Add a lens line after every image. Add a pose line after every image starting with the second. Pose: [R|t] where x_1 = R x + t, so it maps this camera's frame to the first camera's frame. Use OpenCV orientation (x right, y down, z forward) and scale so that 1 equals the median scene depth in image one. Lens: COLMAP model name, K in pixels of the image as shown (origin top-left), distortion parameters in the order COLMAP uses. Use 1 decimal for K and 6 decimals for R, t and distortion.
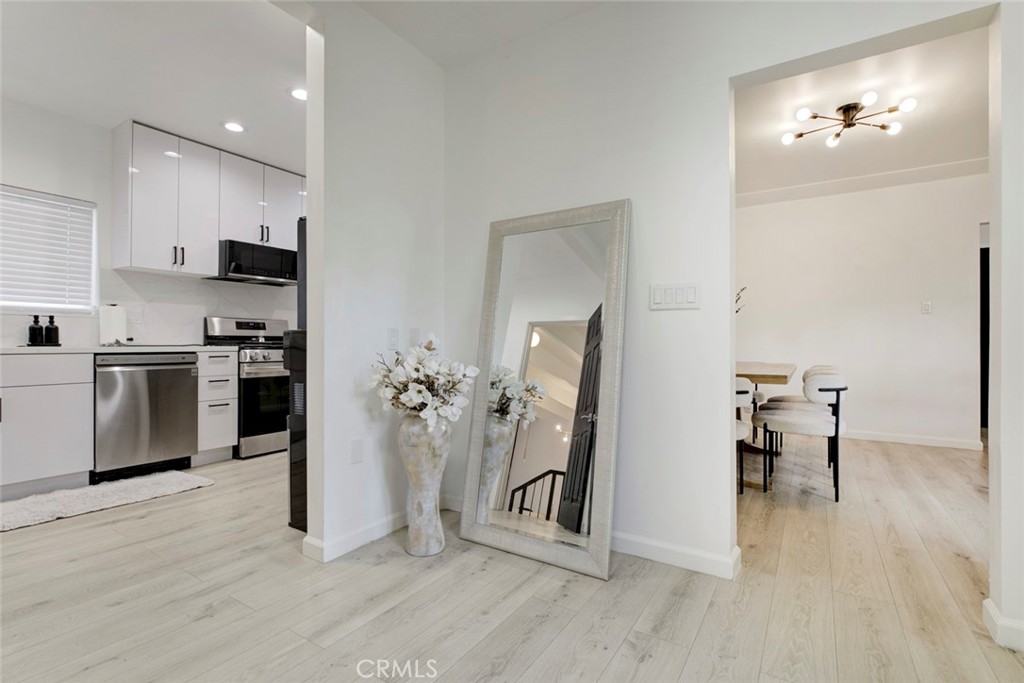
lens RADIAL K [[474.1, 0, 511.3], [0, 474.1, 339.5], [0, 0, 1]] dist [0.009998, -0.002392]
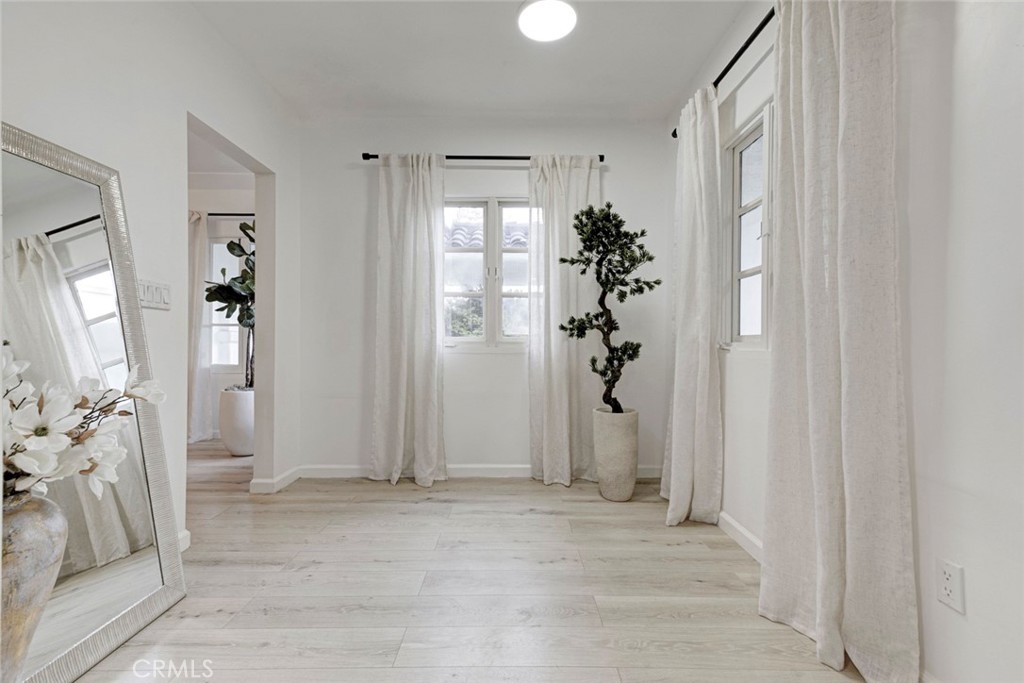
lens RADIAL K [[474.1, 0, 512.0], [0, 474.1, 342.1], [0, 0, 1]] dist [0.009998, -0.002392]
pose [[-0.538537, 0.002729, 0.842598, -0.892218], [-0.005907, 0.999958, -0.007014, 0.009069], [-0.842581, -0.008755, -0.538498, 0.919875]]
